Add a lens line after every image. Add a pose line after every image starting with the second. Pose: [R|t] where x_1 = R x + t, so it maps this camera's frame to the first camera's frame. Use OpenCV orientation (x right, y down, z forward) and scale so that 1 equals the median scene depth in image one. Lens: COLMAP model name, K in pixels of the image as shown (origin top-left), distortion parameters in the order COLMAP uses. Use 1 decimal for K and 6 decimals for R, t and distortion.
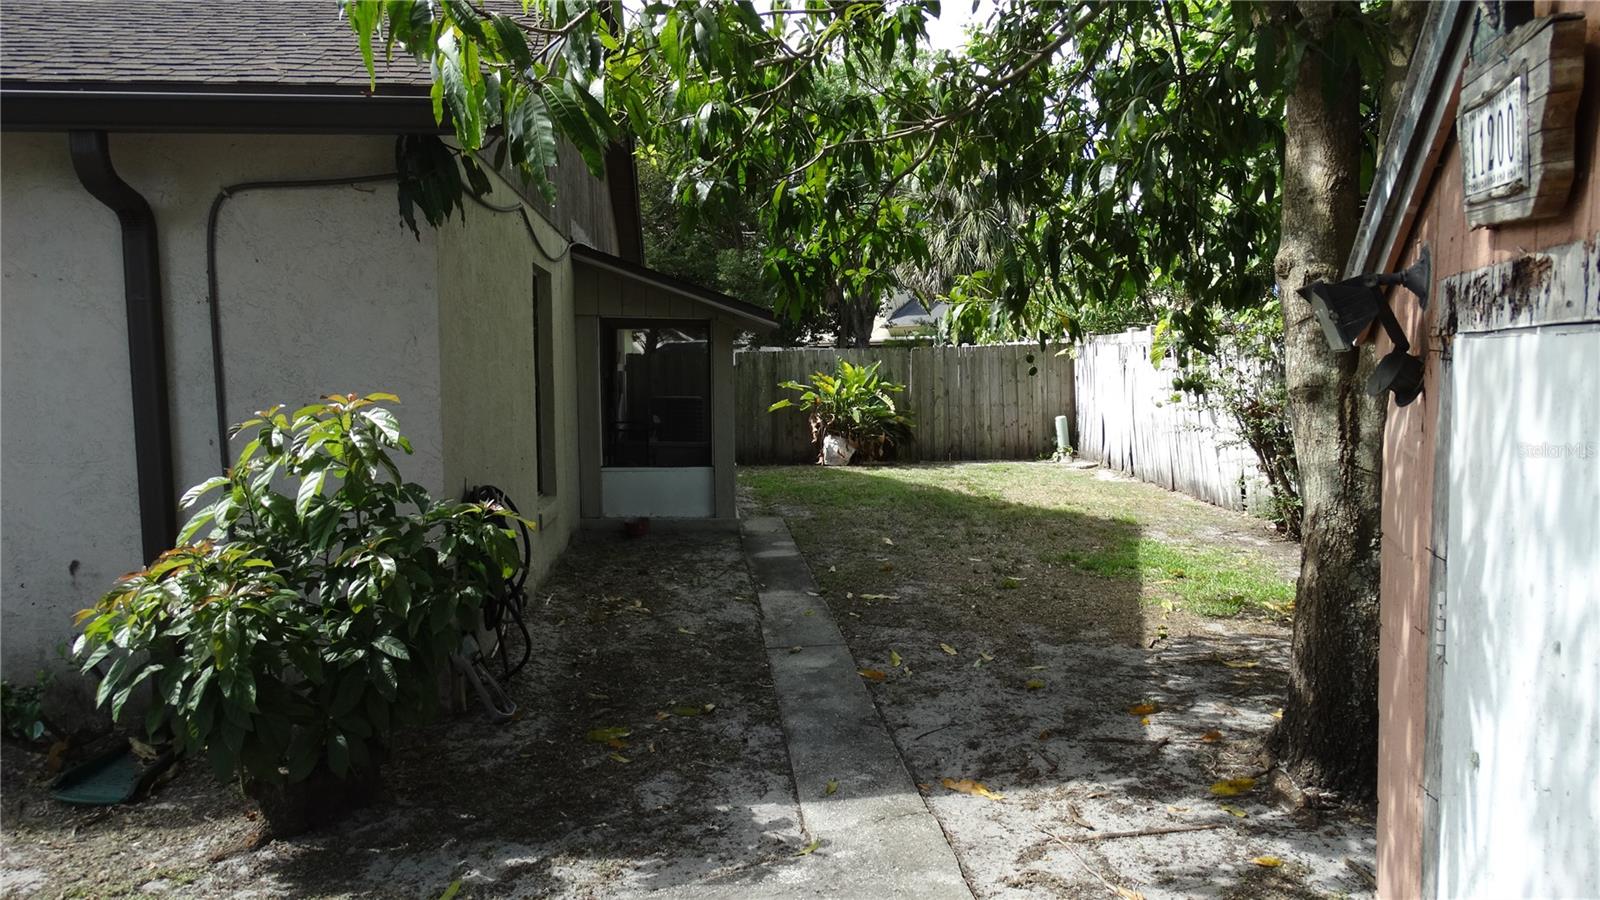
lens RADIAL K [[1139.5, 0, 800.0], [0, 1139.5, 448.7], [0, 0, 1]] dist [-0.019009, 0.023993]
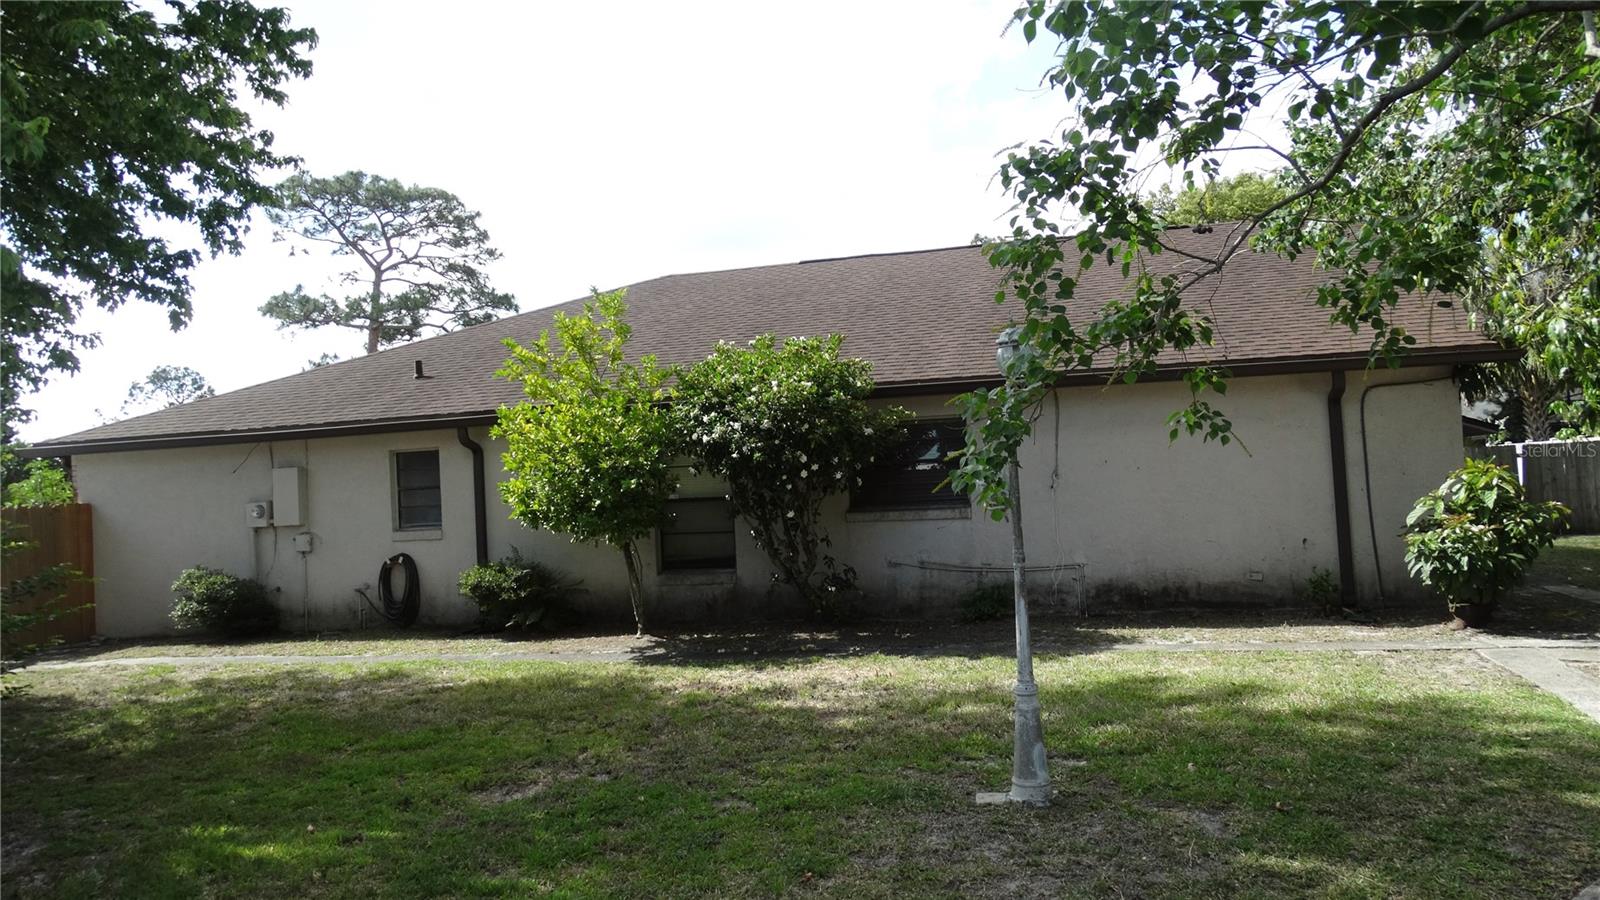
lens RADIAL K [[1139.5, 0, 799.3], [0, 1139.5, 449.0], [0, 0, 1]] dist [-0.019009, 0.023993]
pose [[0.935202, -0.038145, -0.352055, -0.203694], [0.003114, 0.995029, -0.099540, 0.038154], [0.354102, 0.091994, 0.930671, -0.445986]]
